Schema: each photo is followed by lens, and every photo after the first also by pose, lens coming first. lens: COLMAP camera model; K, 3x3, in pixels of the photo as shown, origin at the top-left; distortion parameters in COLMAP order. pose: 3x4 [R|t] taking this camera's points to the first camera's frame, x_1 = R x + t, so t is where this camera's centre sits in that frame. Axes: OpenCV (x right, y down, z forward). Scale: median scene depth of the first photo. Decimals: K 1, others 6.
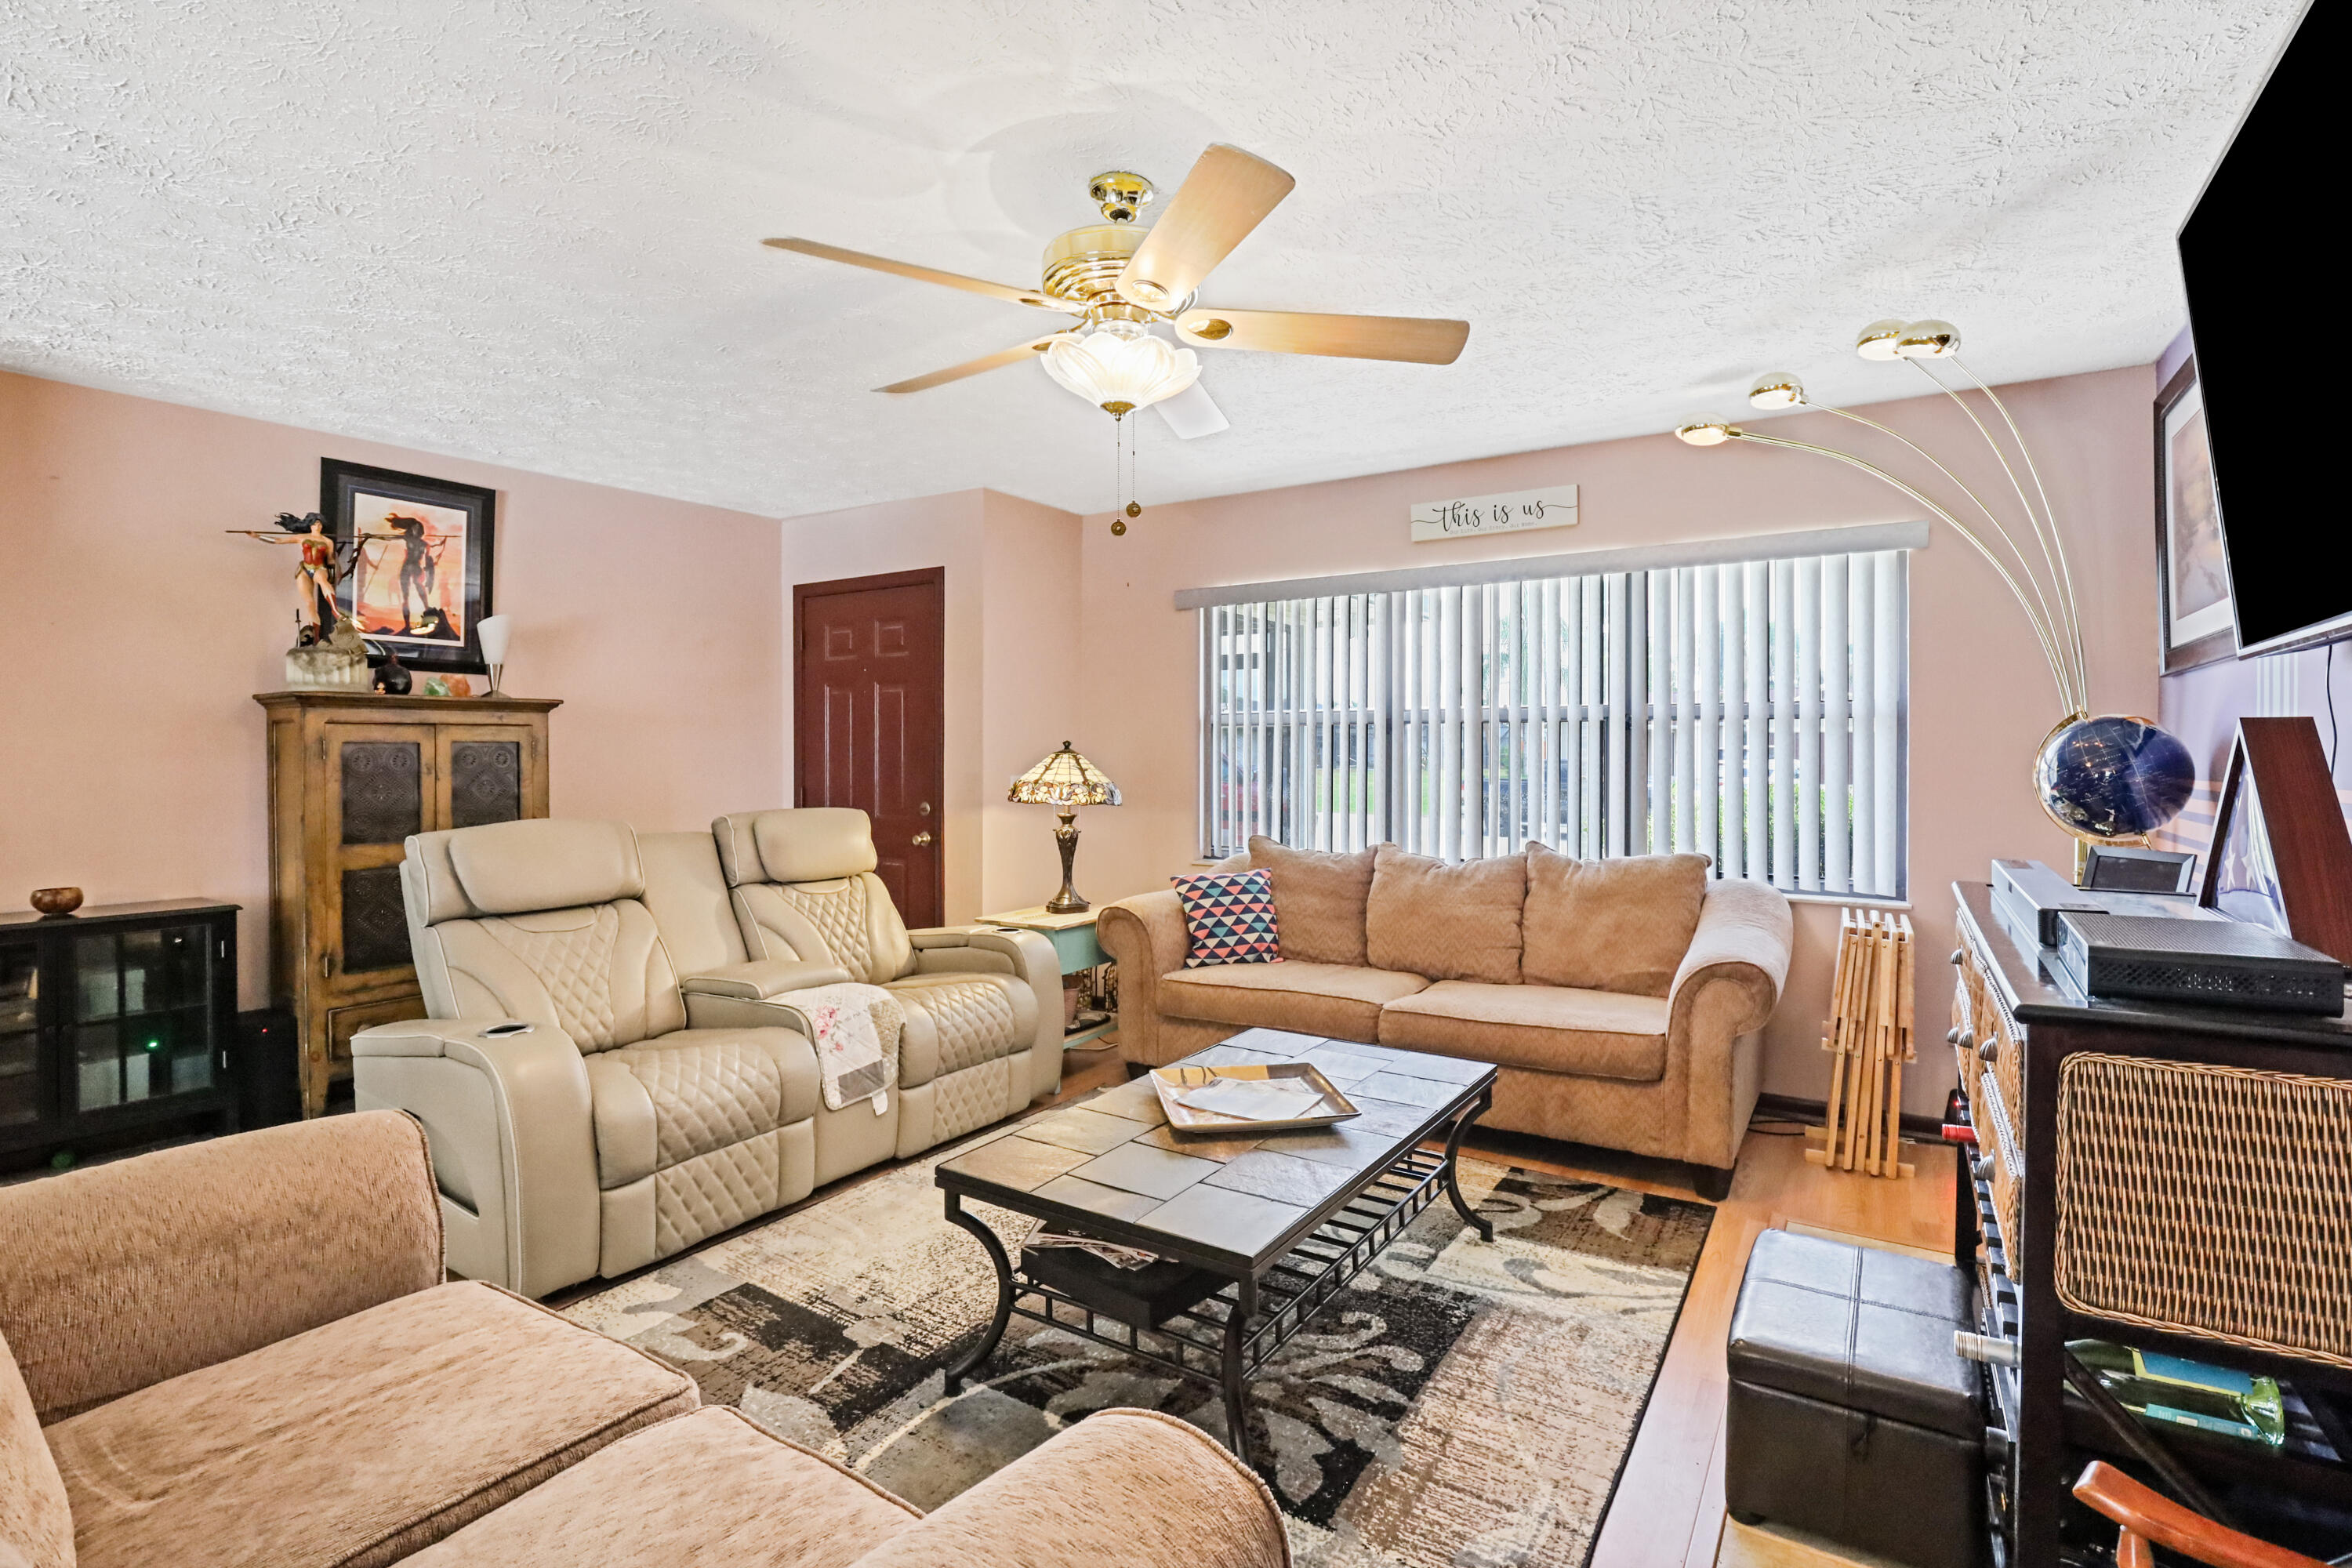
lens RADIAL K [[1093.2, 0, 1193.1], [0, 1093.2, 756.6], [0, 0, 1]] dist [-0.041132, 0.008172]
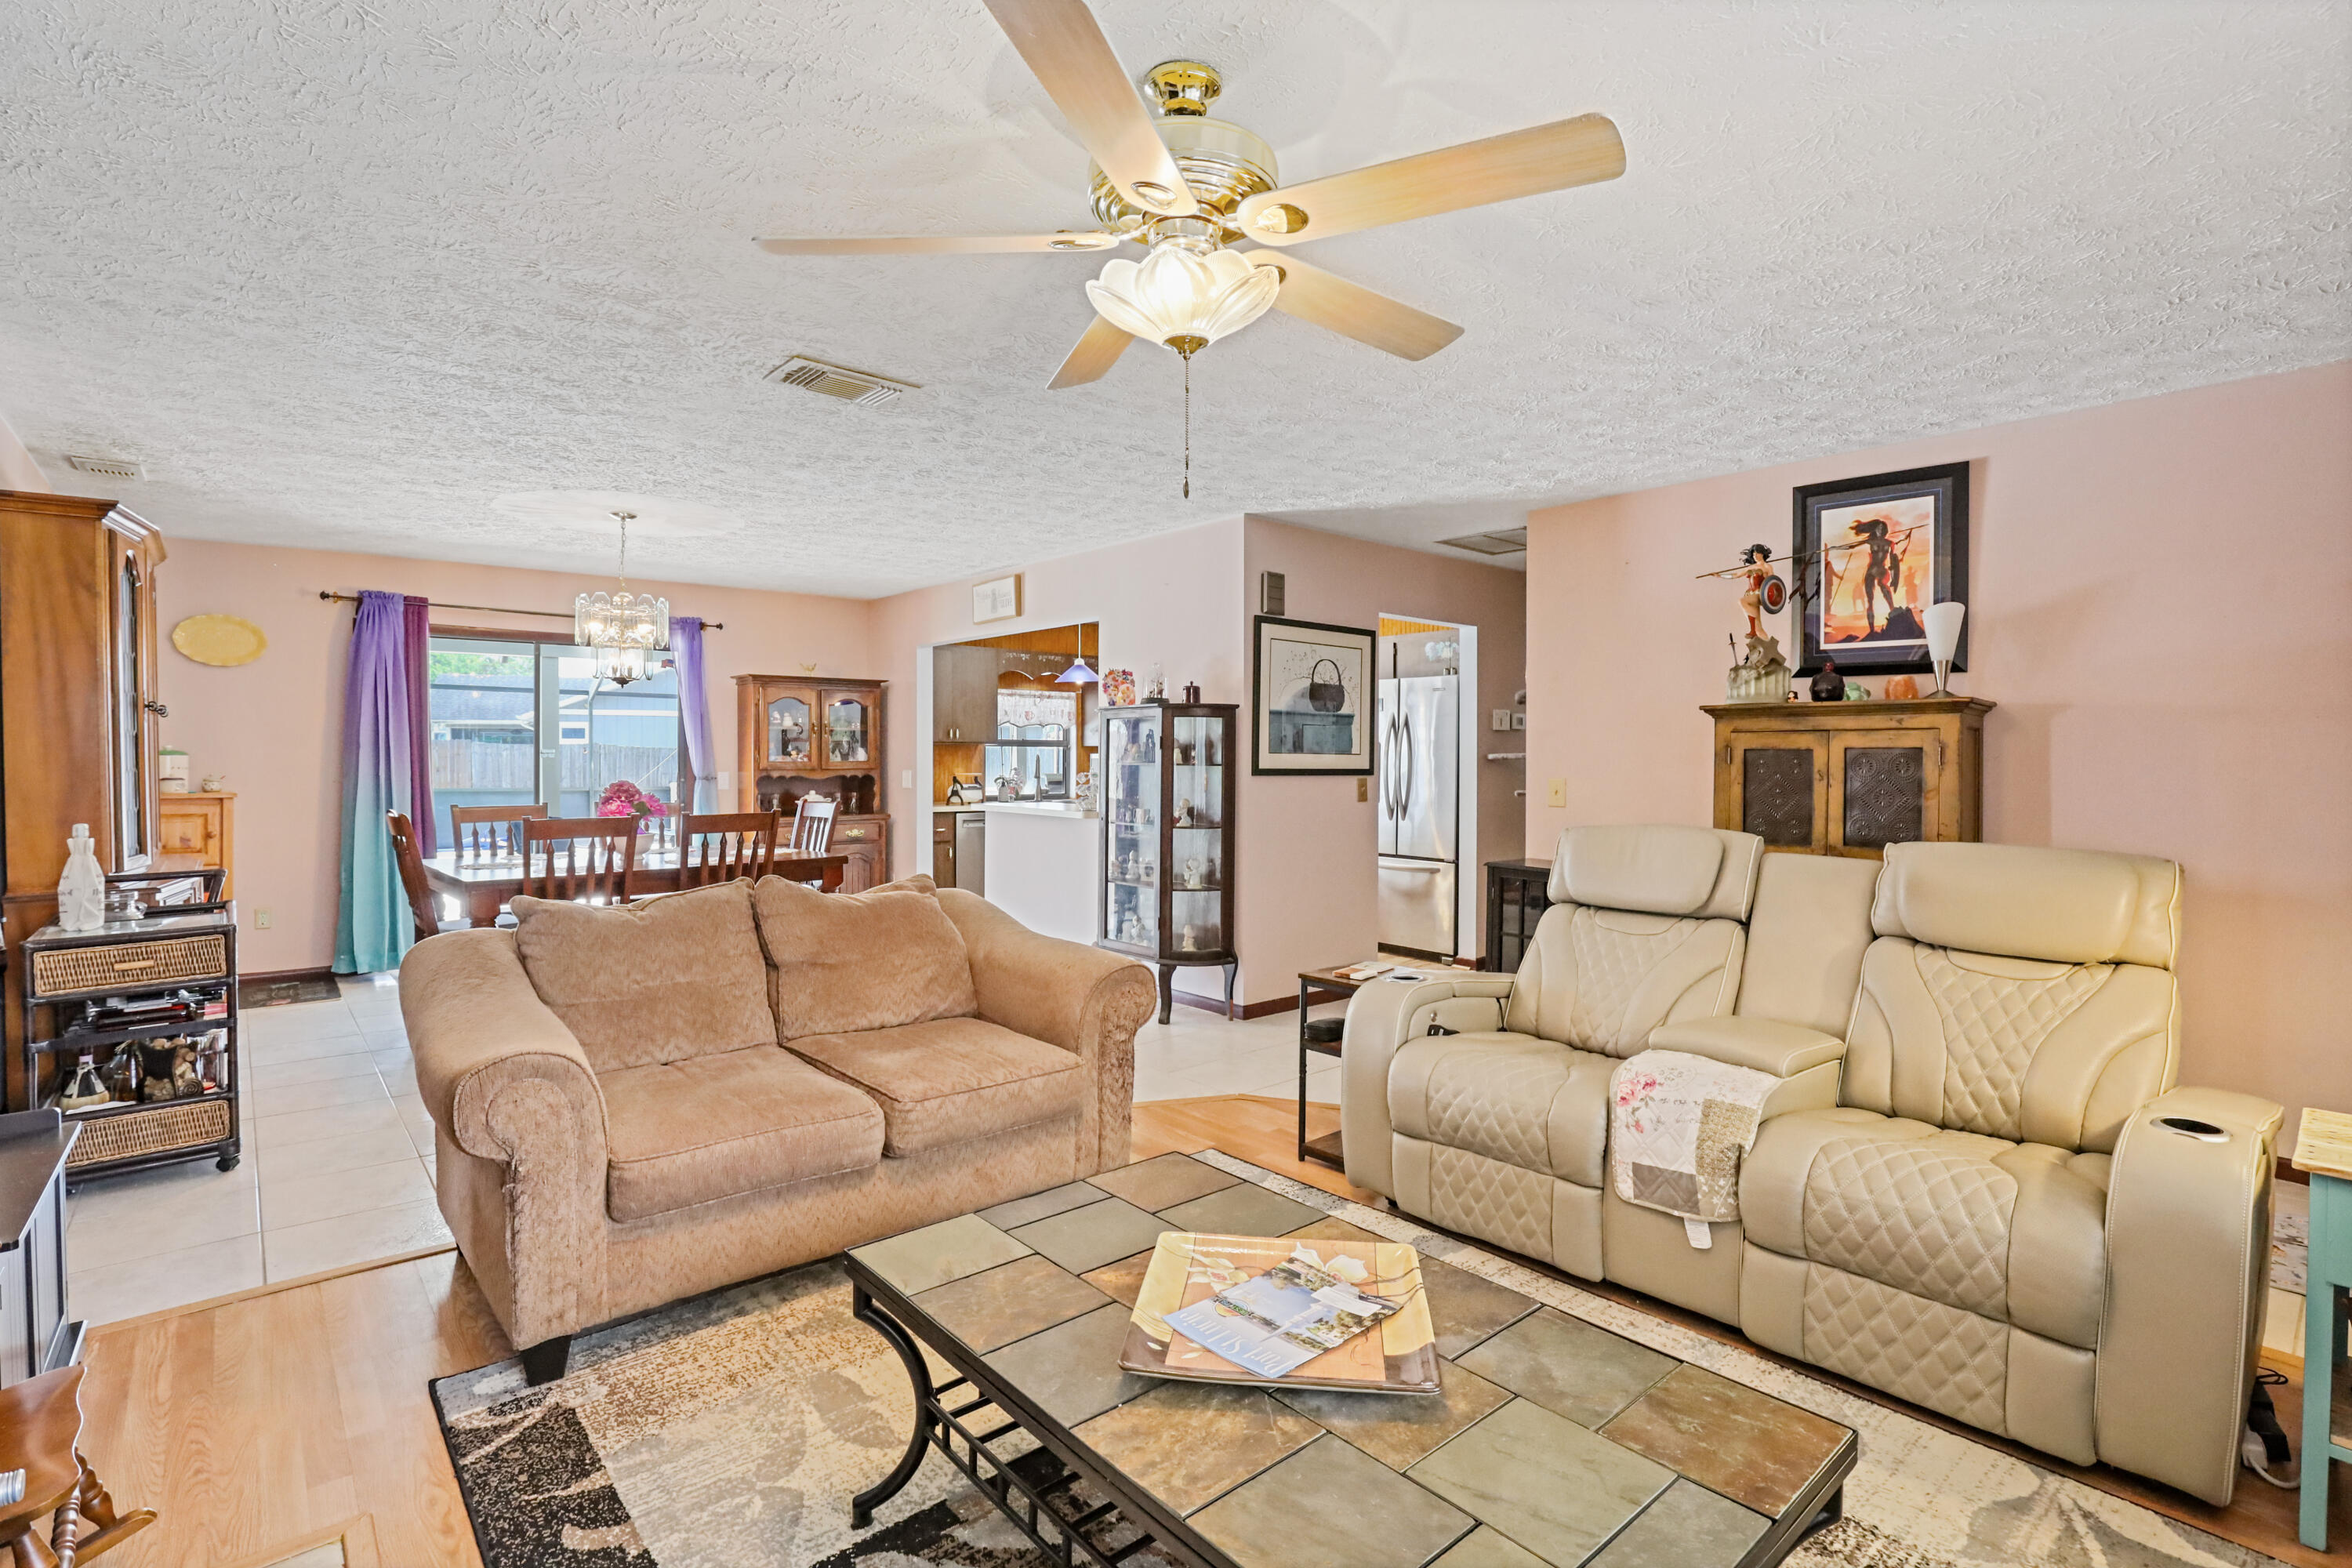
lens RADIAL K [[1103.6, 0, 1195.6], [0, 1103.6, 764.4], [0, 0, 1]] dist [-0.028658, -0.000185]
pose [[-0.274179, 0.008755, -0.961639, 0.402716], [-0.009774, 0.999882, 0.011890, -0.004699], [0.961629, 0.012659, -0.274061, 0.679425]]
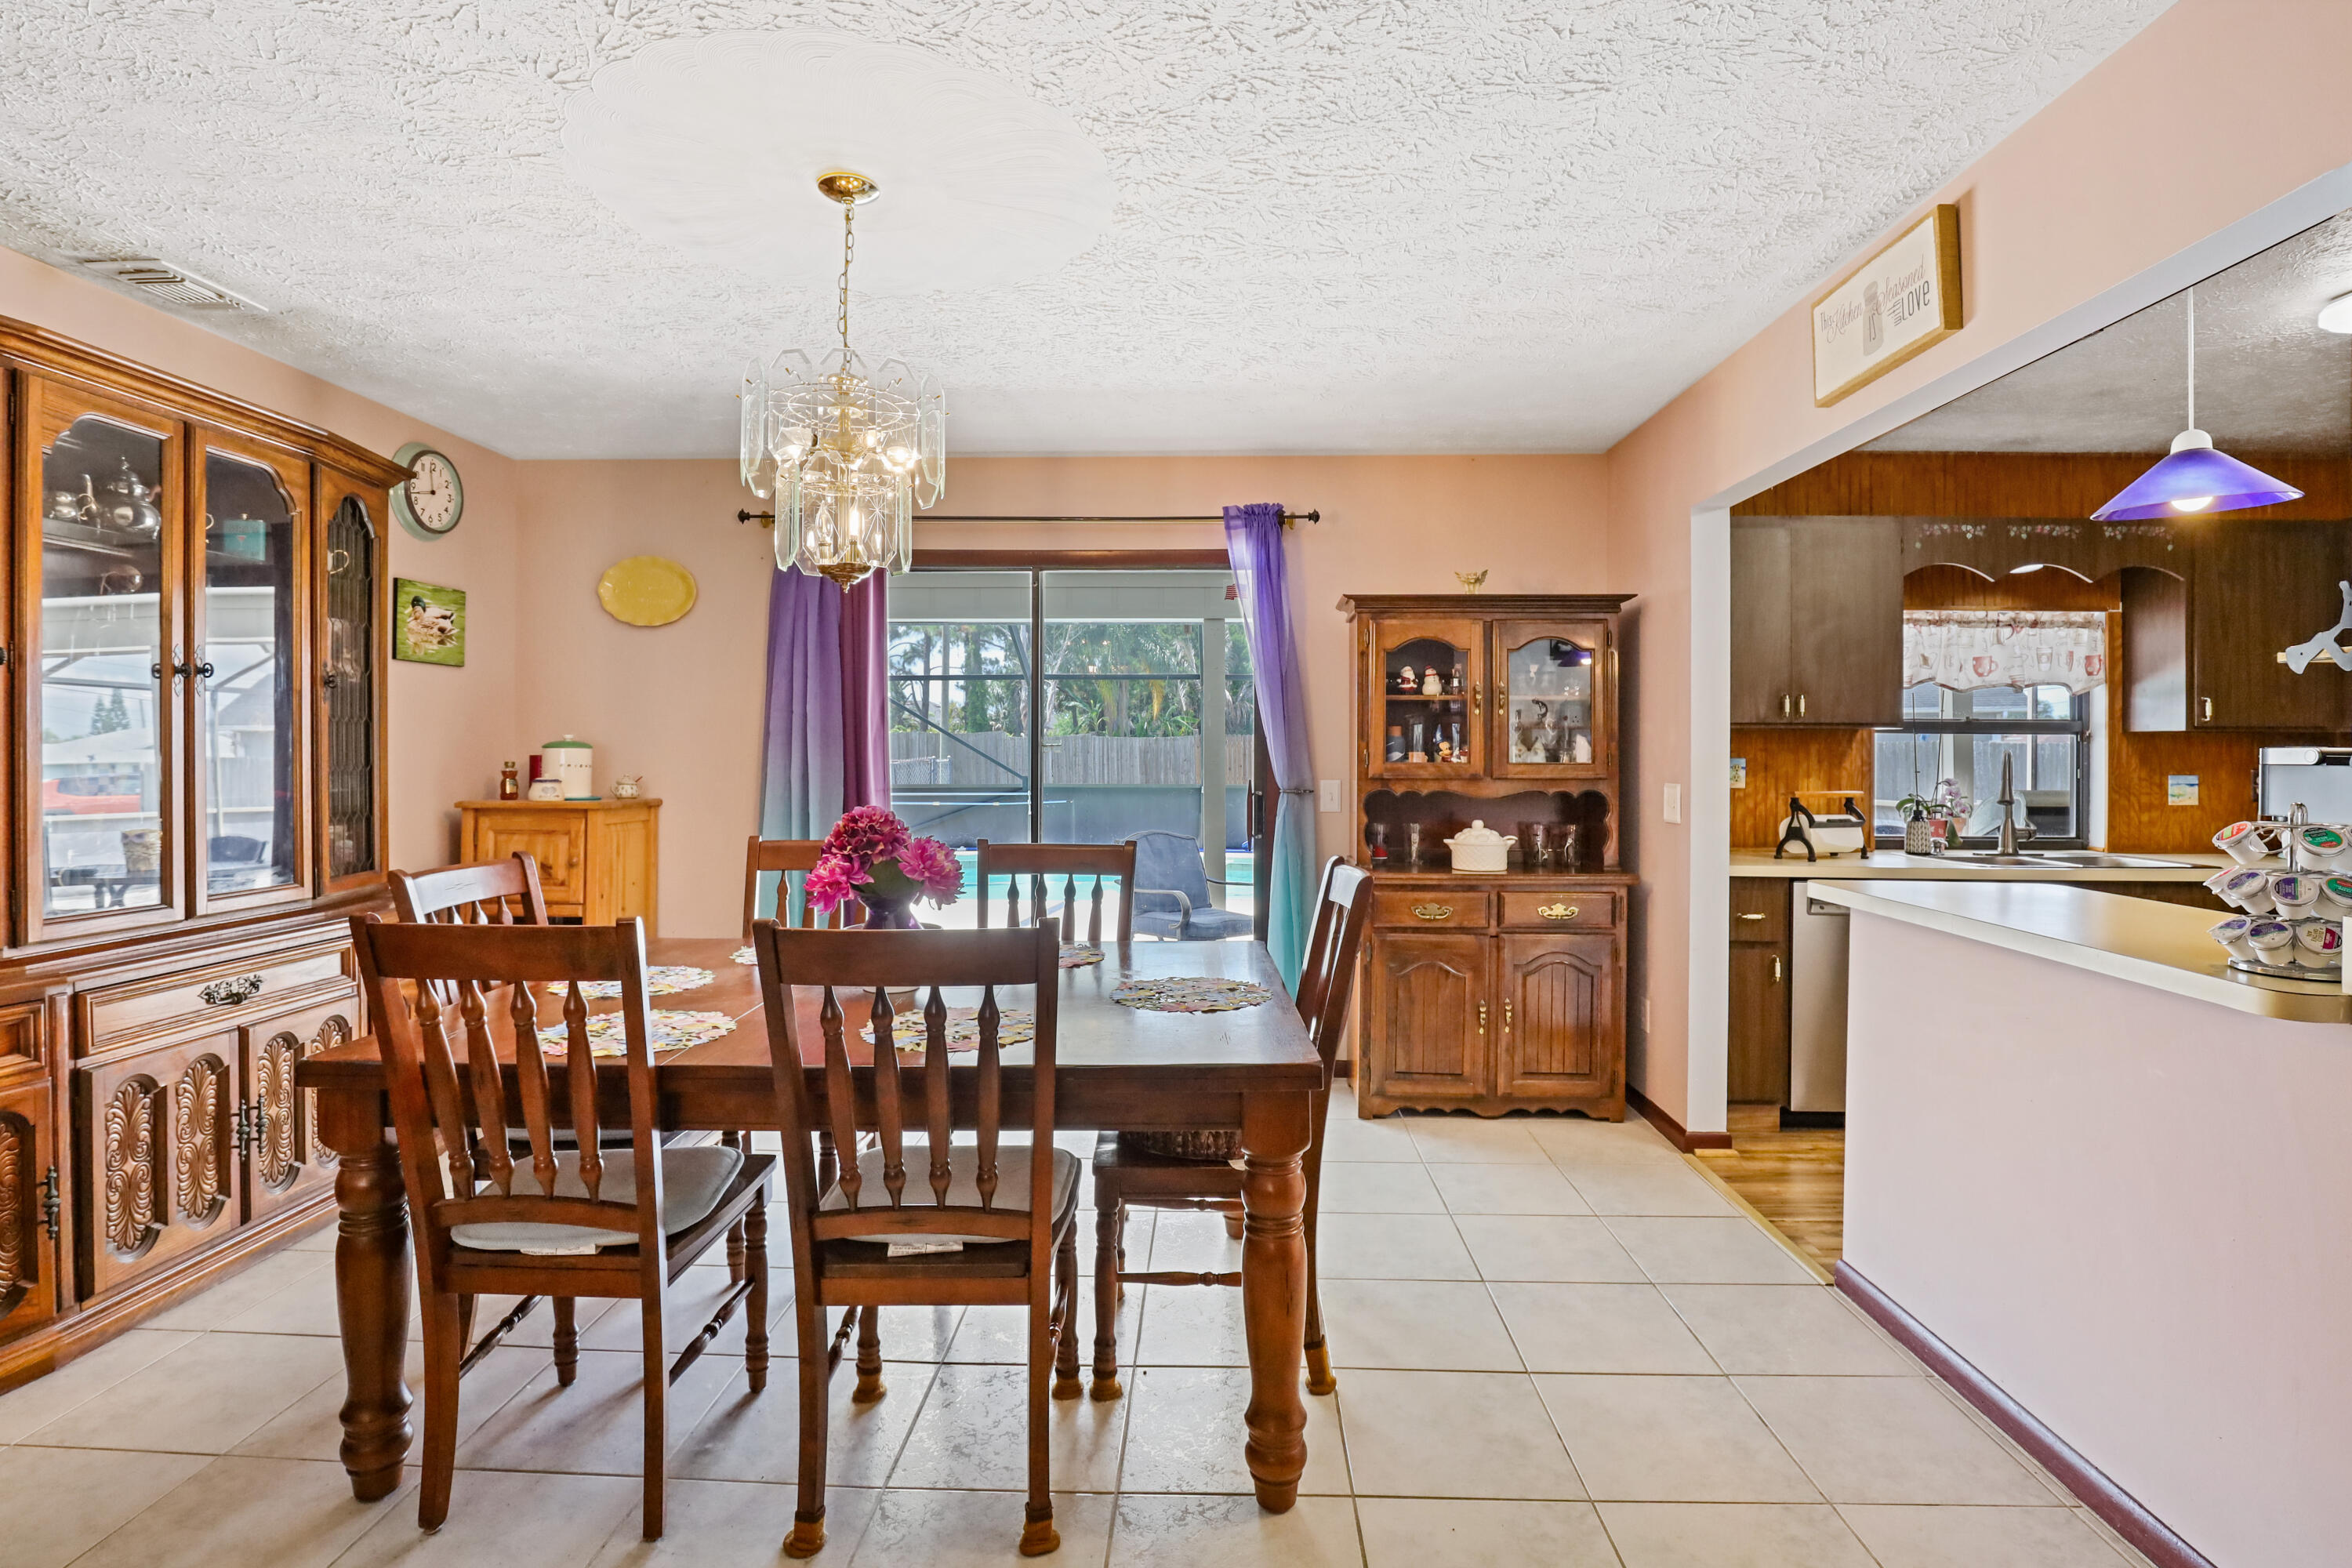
lens RADIAL K [[1137.7, 0, 1186.2], [0, 1137.7, 749.5], [0, 0, 1]] dist [-0.034579, 0.006804]
pose [[-0.862261, -0.001871, -0.506461, -0.514283], [-0.007225, 0.999937, 0.008607, 0.000615], [0.506413, 0.011081, -0.862220, 0.252433]]
